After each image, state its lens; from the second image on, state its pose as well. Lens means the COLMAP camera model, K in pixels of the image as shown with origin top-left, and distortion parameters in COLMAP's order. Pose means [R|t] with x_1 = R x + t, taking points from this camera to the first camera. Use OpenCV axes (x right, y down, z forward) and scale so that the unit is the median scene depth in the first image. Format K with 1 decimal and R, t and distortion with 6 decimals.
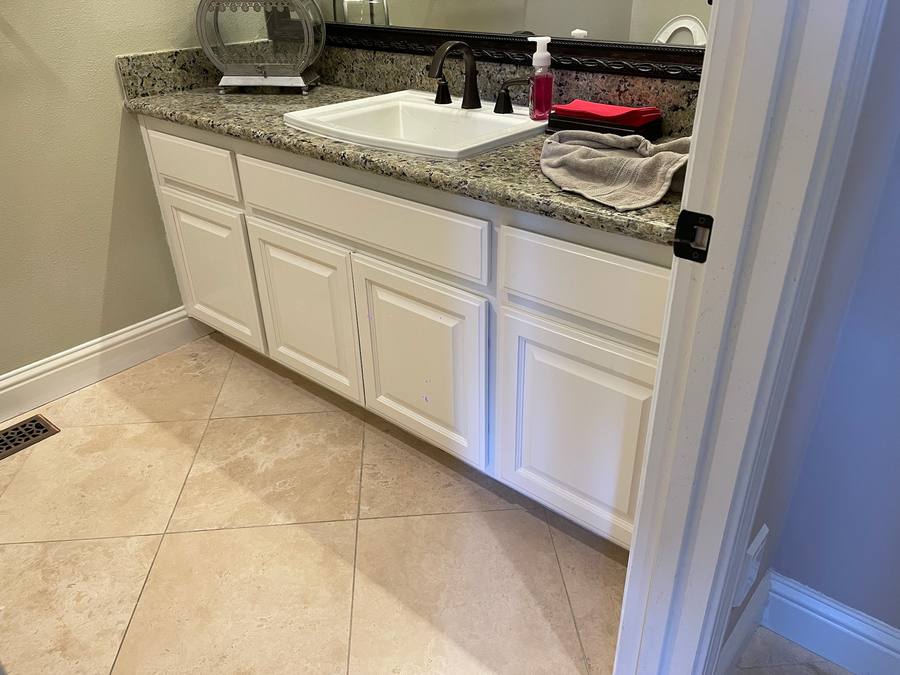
lens RADIAL K [[694.5, 0, 450.0], [0, 694.5, 337.5], [0, 0, 1]] dist [0.032383, -0.003745]
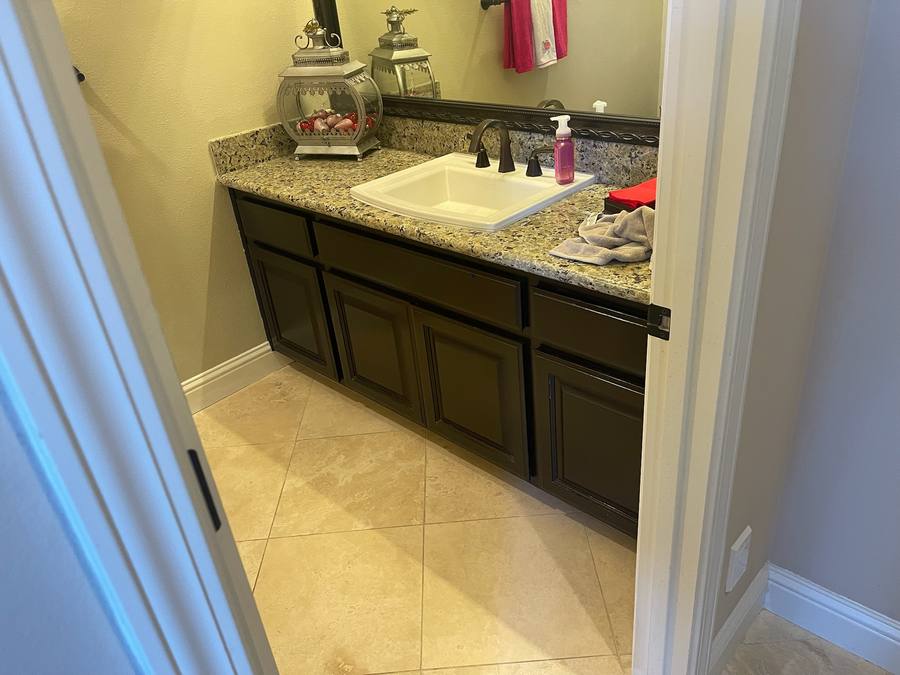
lens RADIAL K [[694.5, 0, 450.0], [0, 694.5, 337.5], [0, 0, 1]] dist [0.032383, -0.003745]
pose [[0.996074, -0.038152, -0.079883, 0.019285], [0.038382, 0.999262, 0.001345, -0.057871], [0.079772, -0.004406, 0.996803, -0.181896]]
